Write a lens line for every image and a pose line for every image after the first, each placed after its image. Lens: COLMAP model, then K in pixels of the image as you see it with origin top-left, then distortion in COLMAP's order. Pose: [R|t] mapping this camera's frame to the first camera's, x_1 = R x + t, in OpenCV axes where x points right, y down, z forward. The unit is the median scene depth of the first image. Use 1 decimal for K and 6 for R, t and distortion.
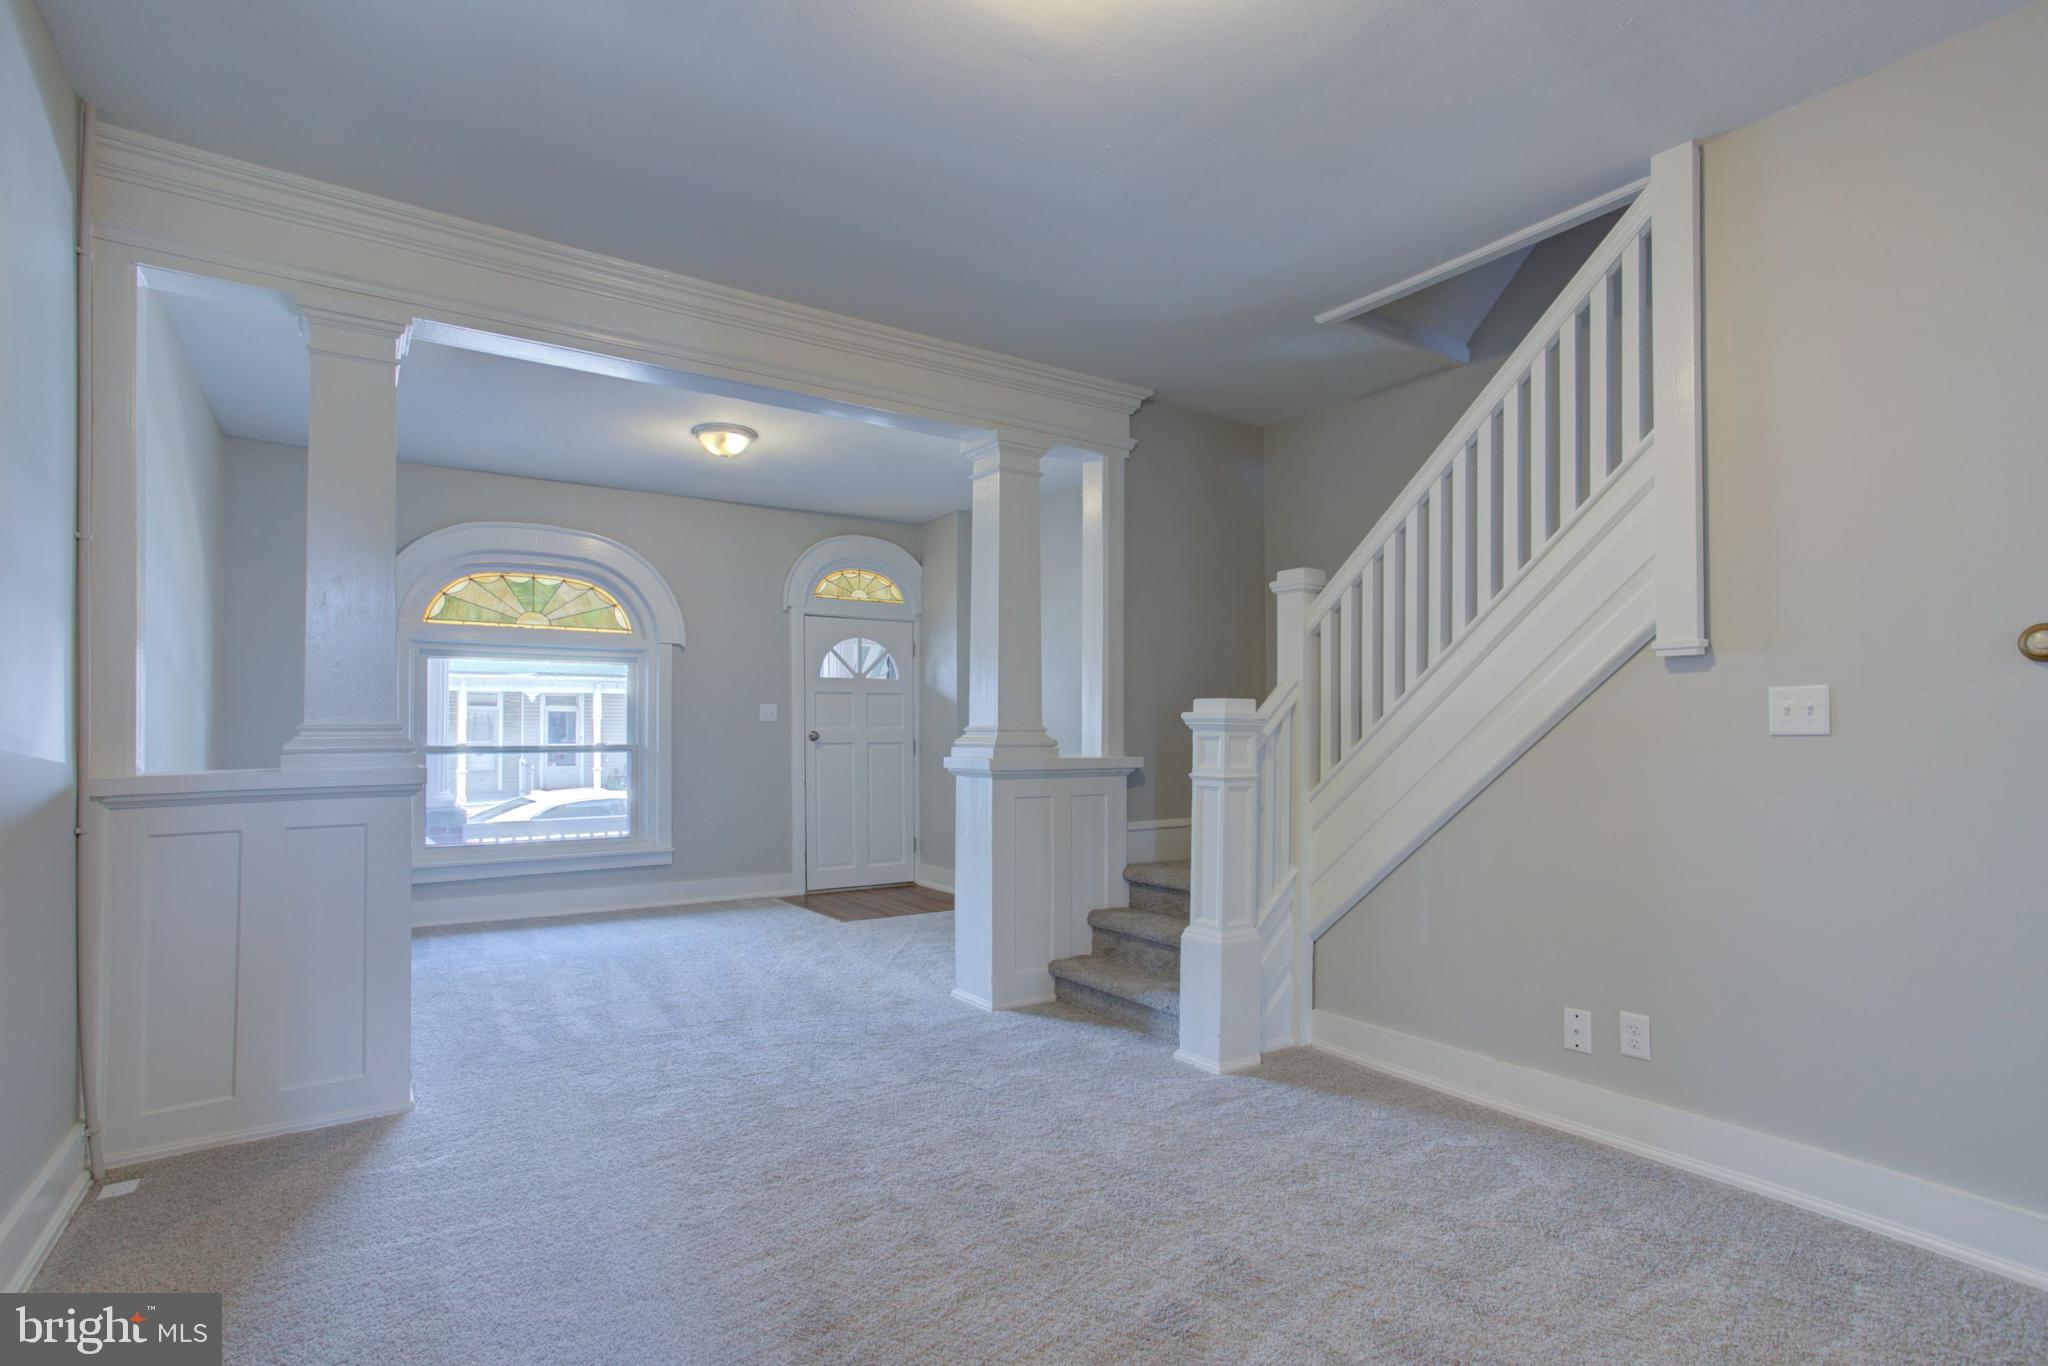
lens RADIAL K [[1000.6, 0, 1024.0], [0, 1000.6, 683.0], [0, 0, 1]] dist [-0.055435, 0.037033]
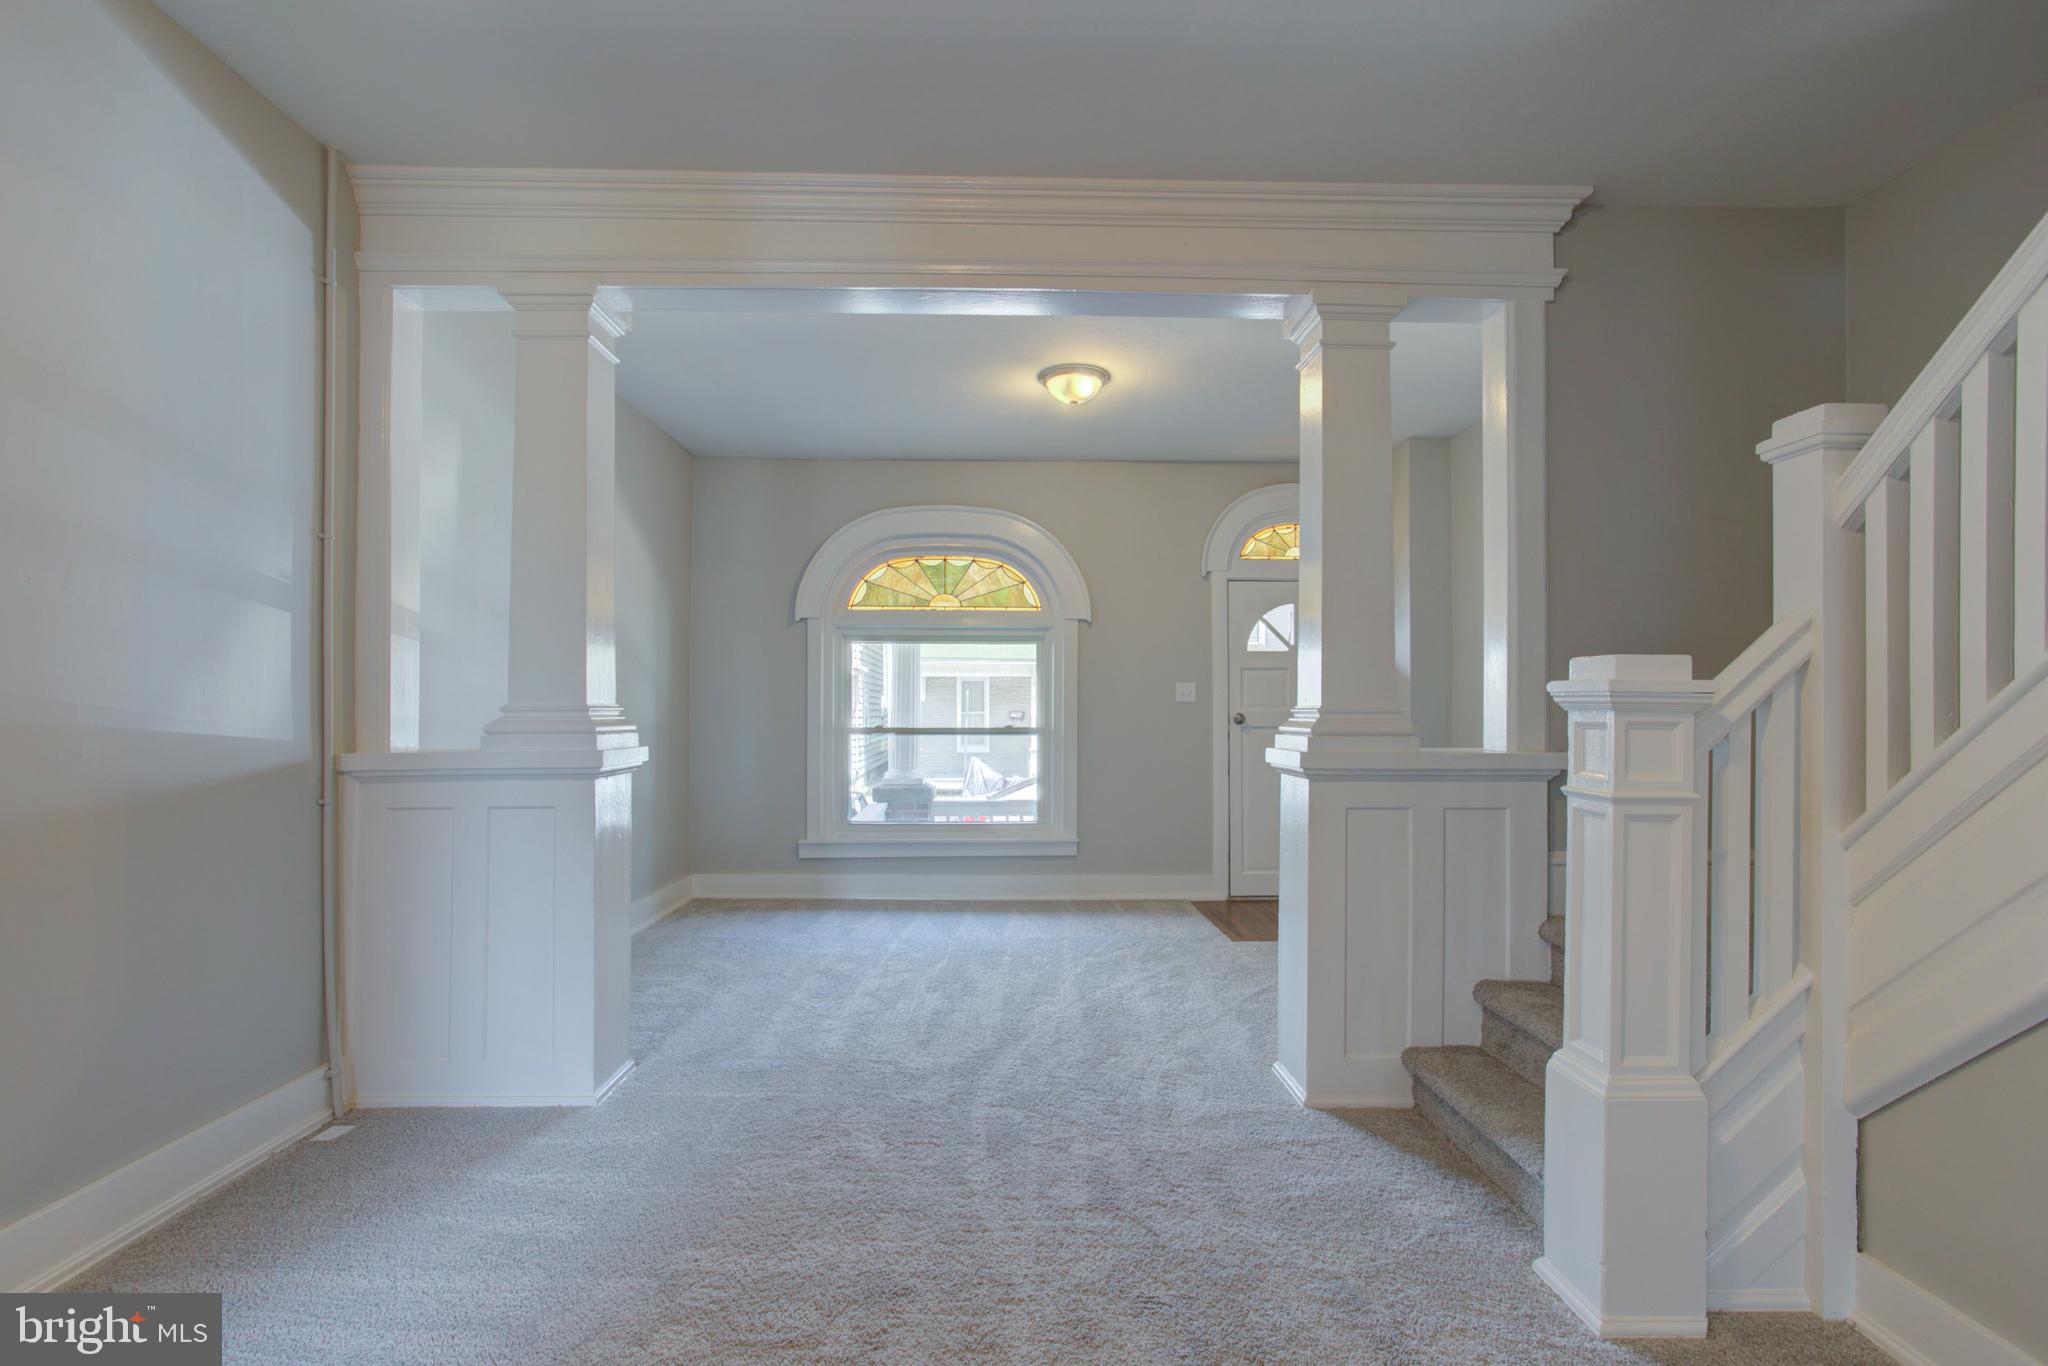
lens RADIAL K [[1000.6, 0, 1024.0], [0, 1000.6, 683.0], [0, 0, 1]] dist [-0.055435, 0.037033]
pose [[0.841228, -0.014228, -0.540494, 0.170884], [0.023825, 0.999658, 0.010767, 0.013612], [0.540156, -0.021934, 0.841279, 0.280501]]
